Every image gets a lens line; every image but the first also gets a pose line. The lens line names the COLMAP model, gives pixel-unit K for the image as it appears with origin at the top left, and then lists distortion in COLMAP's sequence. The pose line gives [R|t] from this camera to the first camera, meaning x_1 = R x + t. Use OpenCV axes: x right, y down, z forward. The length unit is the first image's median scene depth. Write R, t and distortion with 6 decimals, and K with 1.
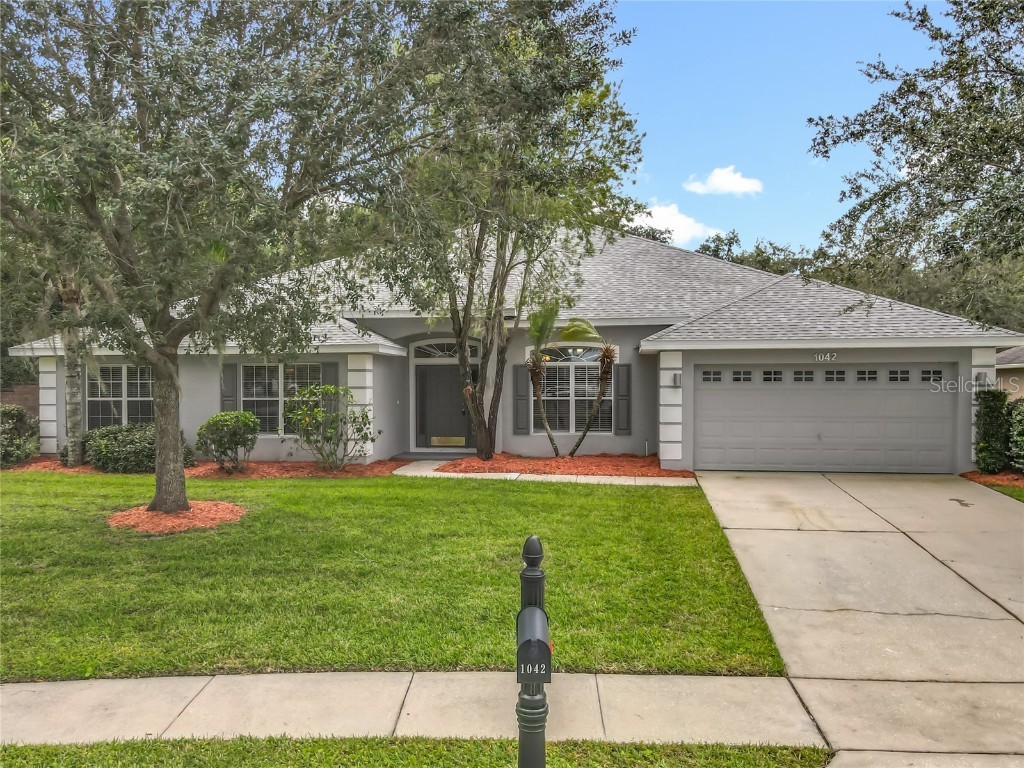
lens RADIAL K [[657.6, 0, 512.3], [0, 657.6, 386.8], [0, 0, 1]] dist [0.008670, -0.002937]
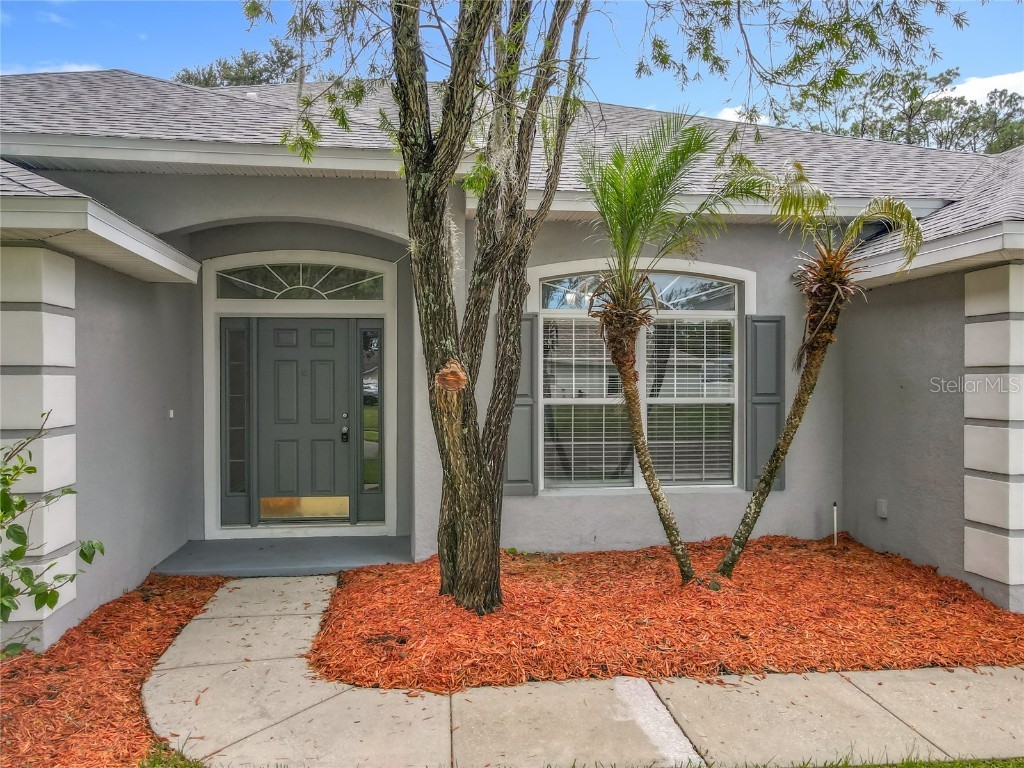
lens RADIAL K [[763.4, 0, 512.6], [0, 763.4, 381.0], [0, 0, 1]] dist [0.006234, 0.003477]
pose [[0.971025, 0.000733, 0.238976, -0.114081], [-0.000679, 1.000000, -0.000308, 0.006381], [-0.238976, 0.000137, 0.971026, 0.675147]]
